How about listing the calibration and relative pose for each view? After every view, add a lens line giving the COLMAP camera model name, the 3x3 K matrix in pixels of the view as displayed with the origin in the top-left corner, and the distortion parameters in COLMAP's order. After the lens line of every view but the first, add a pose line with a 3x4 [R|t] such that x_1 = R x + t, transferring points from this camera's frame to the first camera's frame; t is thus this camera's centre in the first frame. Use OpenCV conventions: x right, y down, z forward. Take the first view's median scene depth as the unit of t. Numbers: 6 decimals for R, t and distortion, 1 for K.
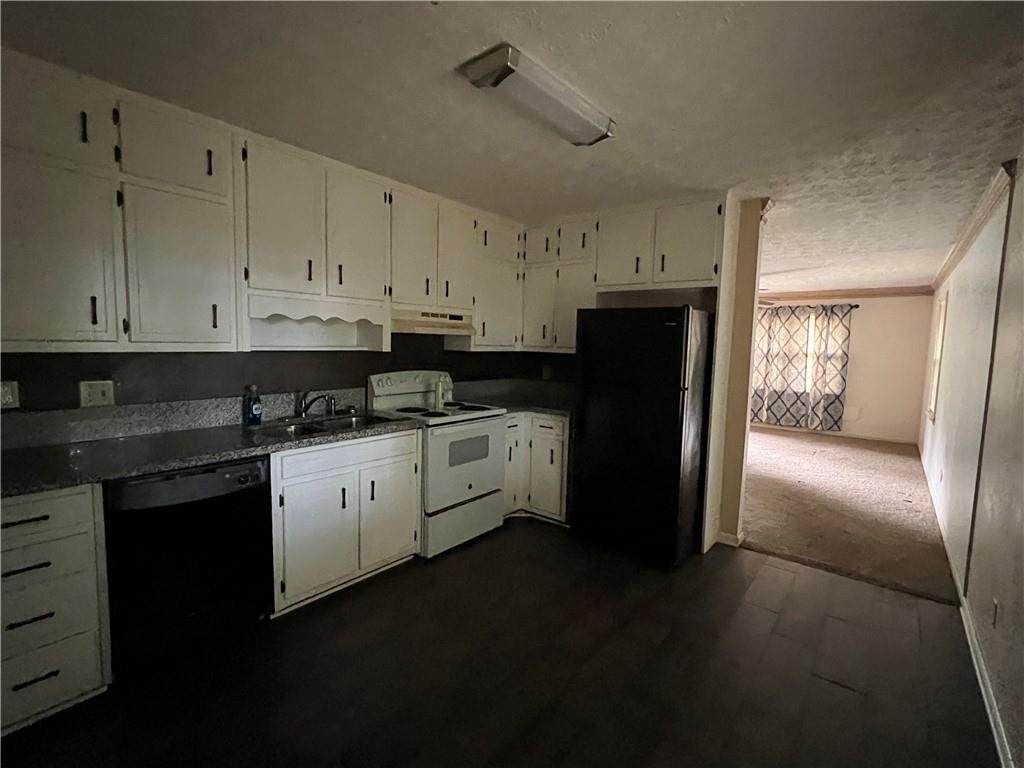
lens RADIAL K [[473.1, 0, 512.7], [0, 473.1, 381.1], [0, 0, 1]] dist [-0.003015, 0.000692]
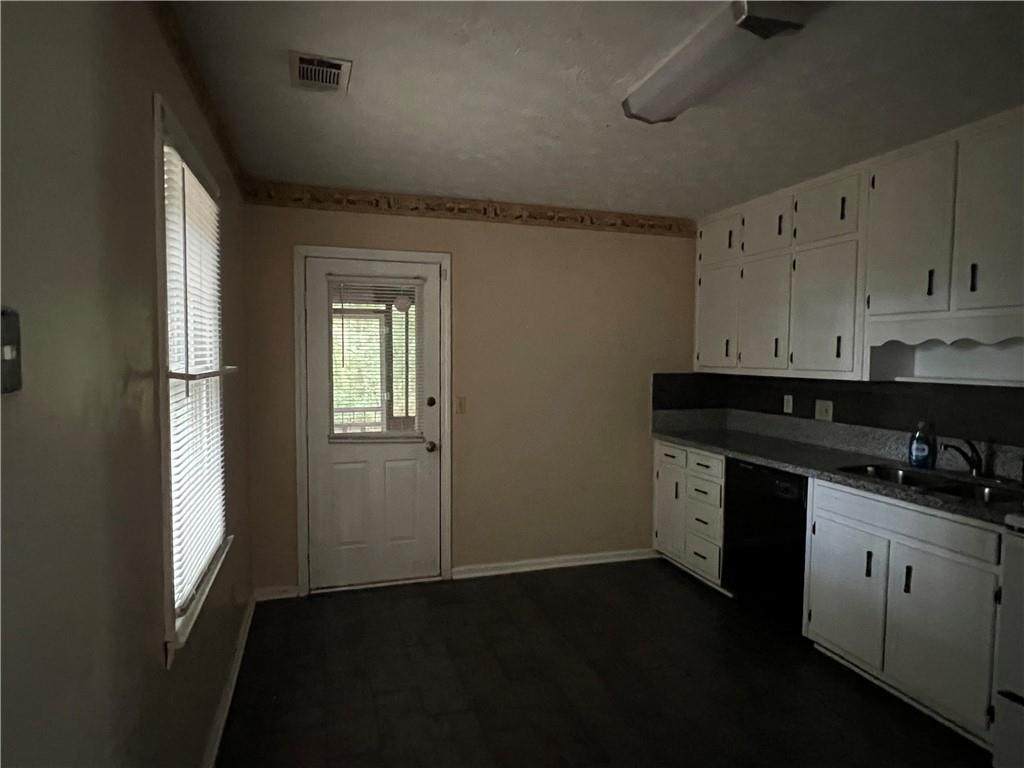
lens RADIAL K [[597.3, 0, 511.7], [0, 597.3, 385.6], [0, 0, 1]] dist [-0.003996, -0.000634]
pose [[-0.547580, 0.008826, -0.836706, 0.909623], [-0.100308, 0.992041, 0.076110, -0.076650], [0.830719, 0.125605, -0.542337, 1.120562]]
